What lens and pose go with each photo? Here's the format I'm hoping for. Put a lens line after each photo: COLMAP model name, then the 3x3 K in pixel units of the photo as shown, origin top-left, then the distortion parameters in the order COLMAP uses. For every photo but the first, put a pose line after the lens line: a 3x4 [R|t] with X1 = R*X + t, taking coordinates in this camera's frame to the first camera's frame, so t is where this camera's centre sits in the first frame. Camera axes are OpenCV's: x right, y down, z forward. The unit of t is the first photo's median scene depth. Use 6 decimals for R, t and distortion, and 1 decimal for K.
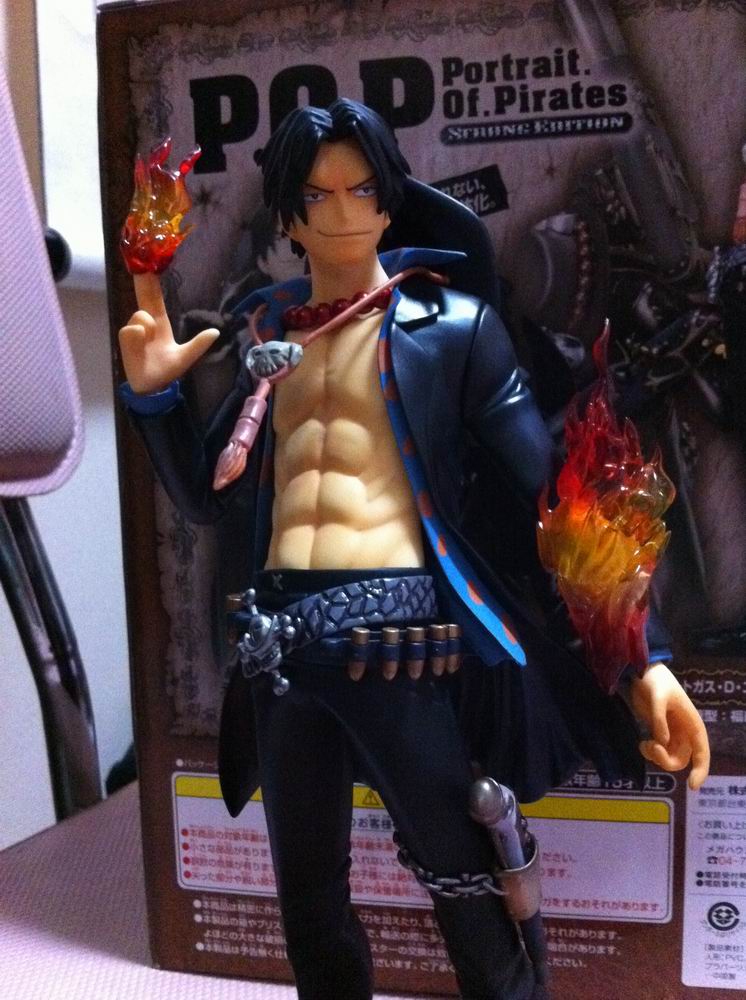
lens RADIAL K [[970.0, 0, 362.6], [0, 970.0, 514.8], [0, 0, 1]] dist [0.096967, -0.348803]
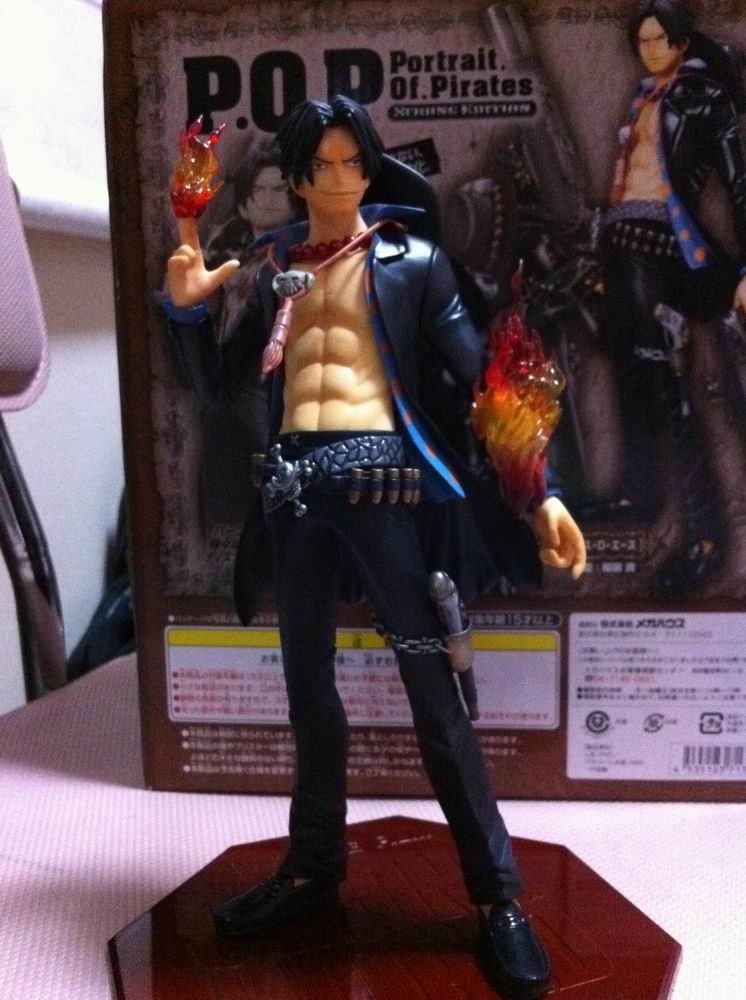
lens RADIAL K [[970.0, 0, 362.6], [0, 970.0, 514.8], [0, 0, 1]] dist [0.096967, -0.348803]
pose [[0.993886, -0.004327, 0.110322, -0.097692], [-0.001434, 0.998641, 0.052089, 0.069048], [-0.110397, -0.051928, 0.992530, -0.289270]]
